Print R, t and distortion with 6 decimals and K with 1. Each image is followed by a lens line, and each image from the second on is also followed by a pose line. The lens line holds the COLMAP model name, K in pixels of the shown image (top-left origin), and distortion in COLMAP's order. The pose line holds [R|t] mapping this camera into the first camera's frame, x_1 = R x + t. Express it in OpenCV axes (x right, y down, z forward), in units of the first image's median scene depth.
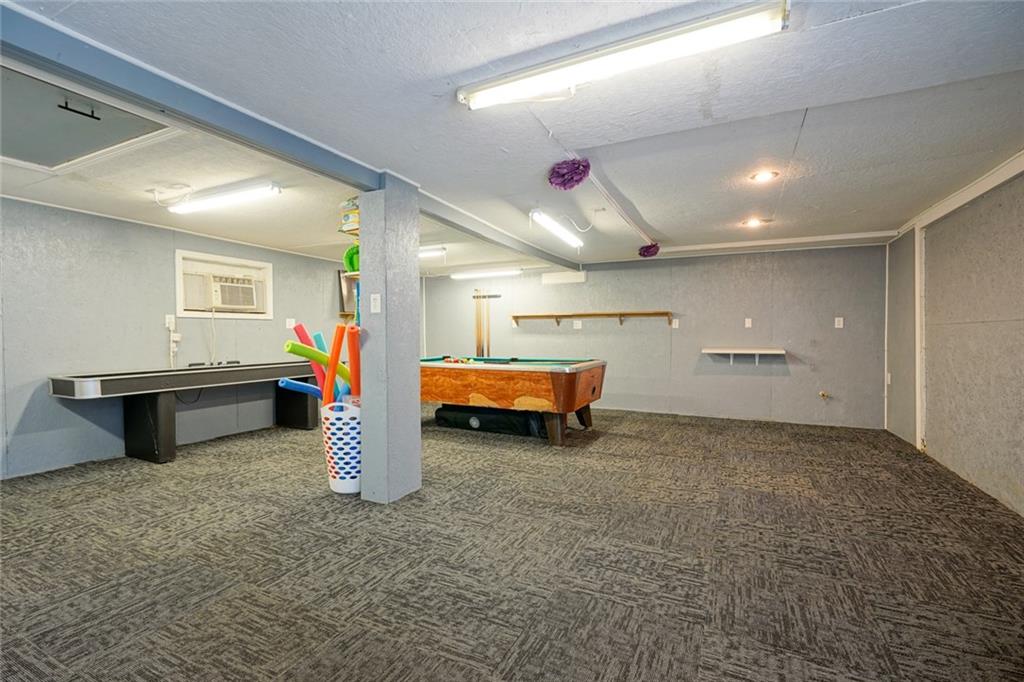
lens RADIAL K [[464.0, 0, 507.1], [0, 464.0, 343.7], [0, 0, 1]] dist [-0.015977, 0.006464]
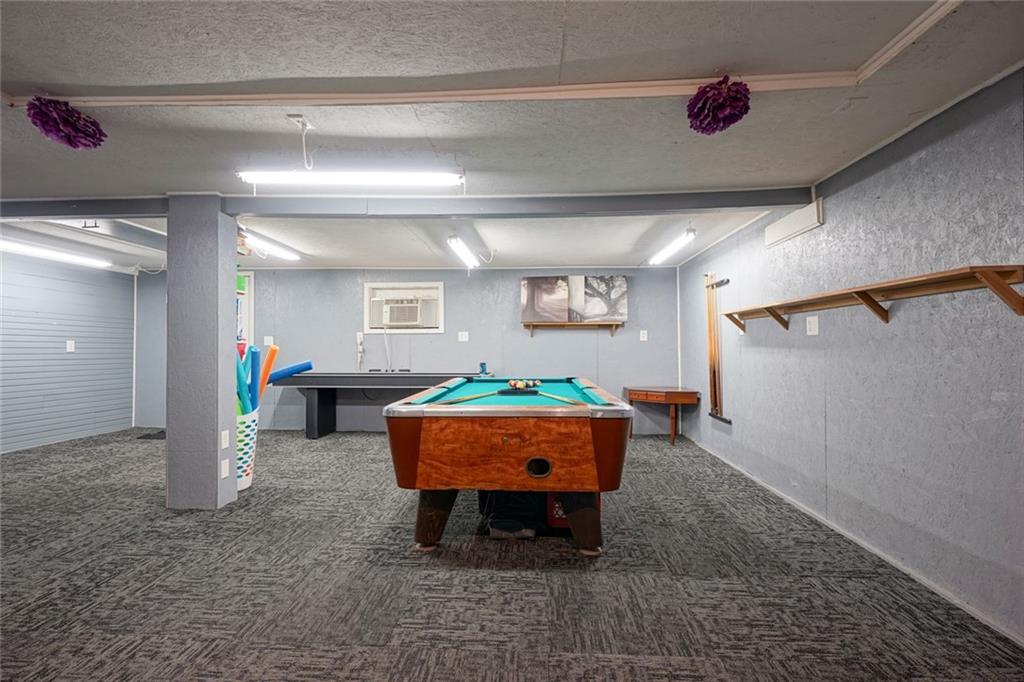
lens RADIAL K [[464.0, 0, 507.1], [0, 464.0, 343.7], [0, 0, 1]] dist [-0.015977, 0.006464]
pose [[0.387598, -0.003969, -0.921820, 0.660133], [-0.019154, 0.999740, -0.012358, -0.020240], [0.921630, 0.022446, 0.387421, 0.847227]]
